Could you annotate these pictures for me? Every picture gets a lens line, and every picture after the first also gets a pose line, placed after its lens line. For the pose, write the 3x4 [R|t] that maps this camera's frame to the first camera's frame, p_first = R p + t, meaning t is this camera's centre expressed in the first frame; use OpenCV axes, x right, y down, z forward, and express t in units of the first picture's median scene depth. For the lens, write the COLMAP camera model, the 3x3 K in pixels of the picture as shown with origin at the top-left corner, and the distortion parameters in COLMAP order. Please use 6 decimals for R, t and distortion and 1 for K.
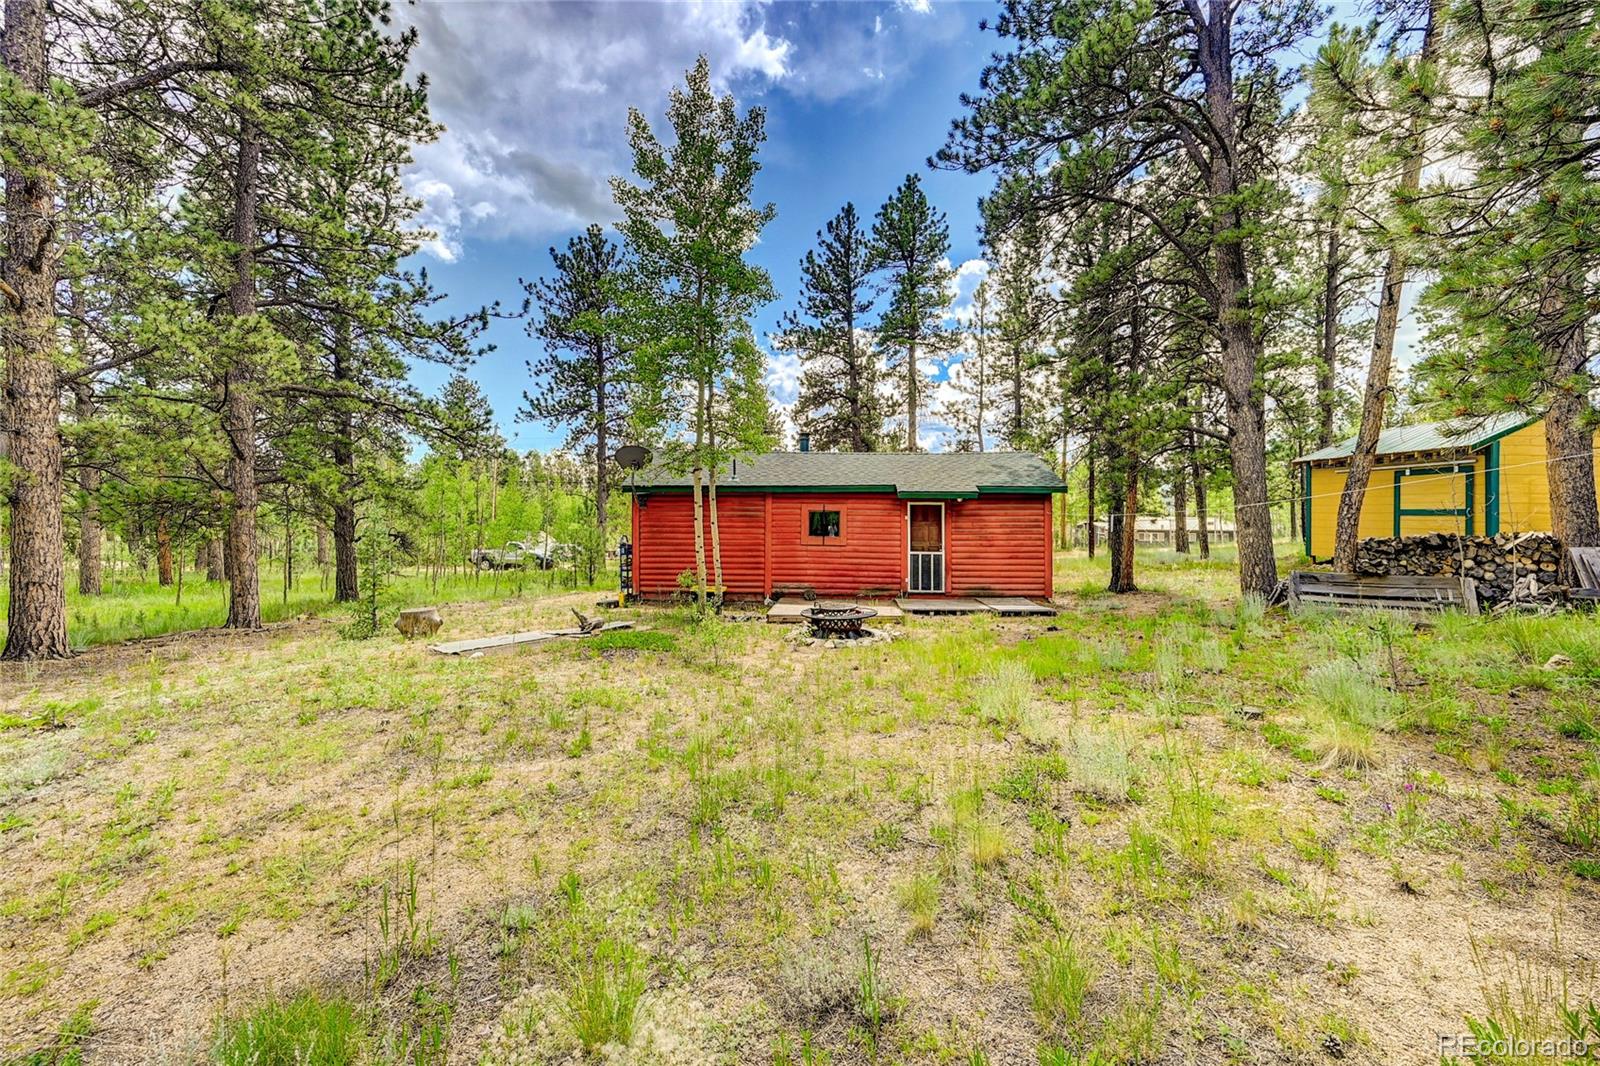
lens RADIAL K [[663.8, 0, 758.5], [0, 663.8, 527.6], [0, 0, 1]] dist [-0.000181, -0.000076]
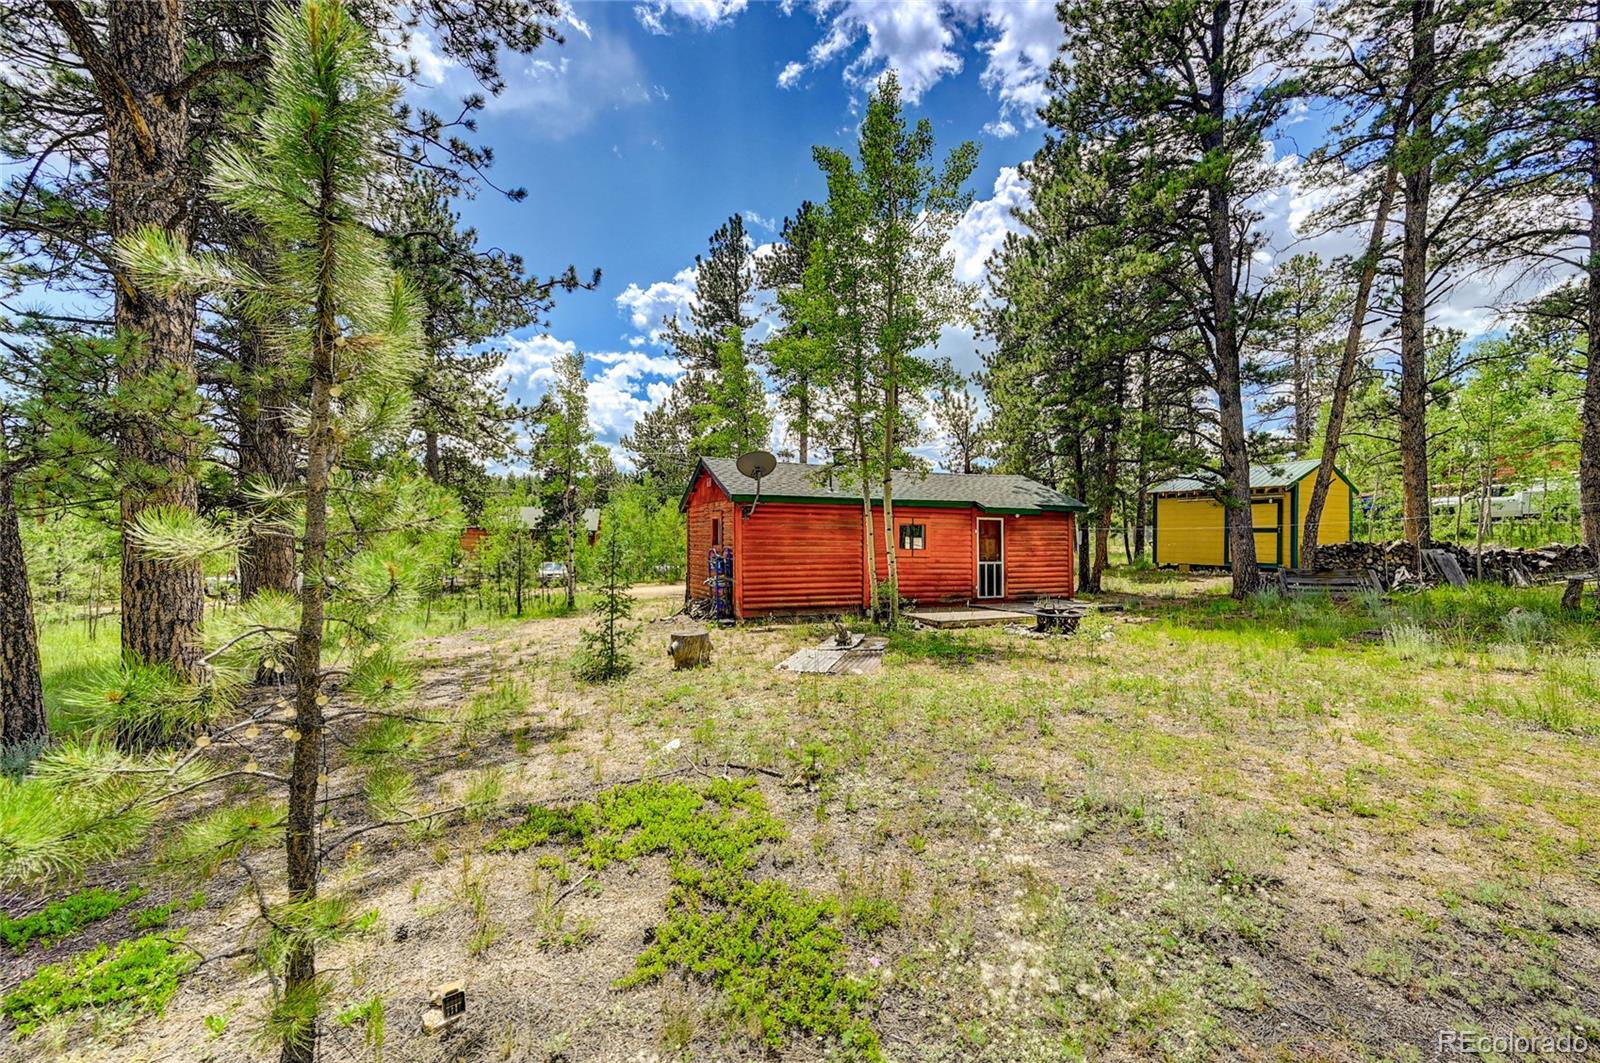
lens RADIAL K [[686.4, 0, 797.9], [0, 686.4, 552.5], [0, 0, 1]] dist [0.001641, 0.000162]
pose [[0.887714, -0.006616, 0.460349, -0.577337], [0.004344, 0.999973, 0.005996, 0.012524], [-0.460376, -0.003323, 0.887718, 0.117740]]
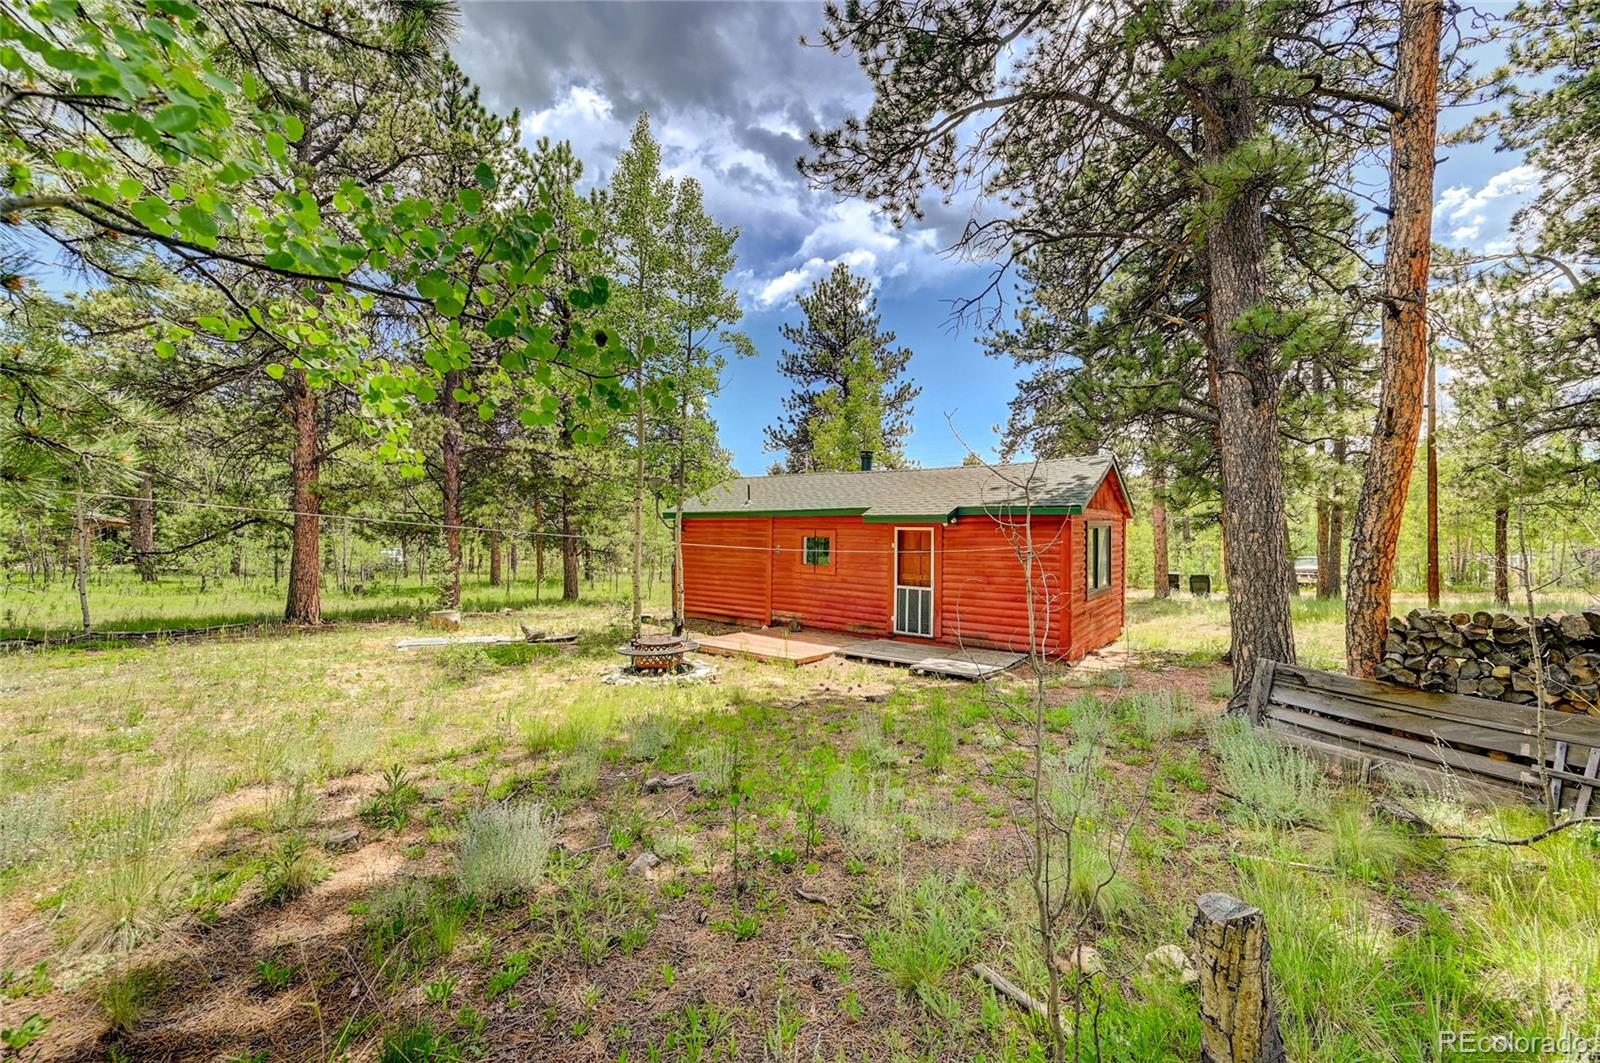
lens RADIAL K [[663.8, 0, 758.5], [0, 663.8, 526.1], [0, 0, 1]] dist [-0.000181, -0.000076]
pose [[0.817009, 0.000421, -0.576625, 0.580307], [-0.003560, 0.999984, -0.004314, -0.036125], [0.576614, 0.005577, 0.816998, 0.202282]]
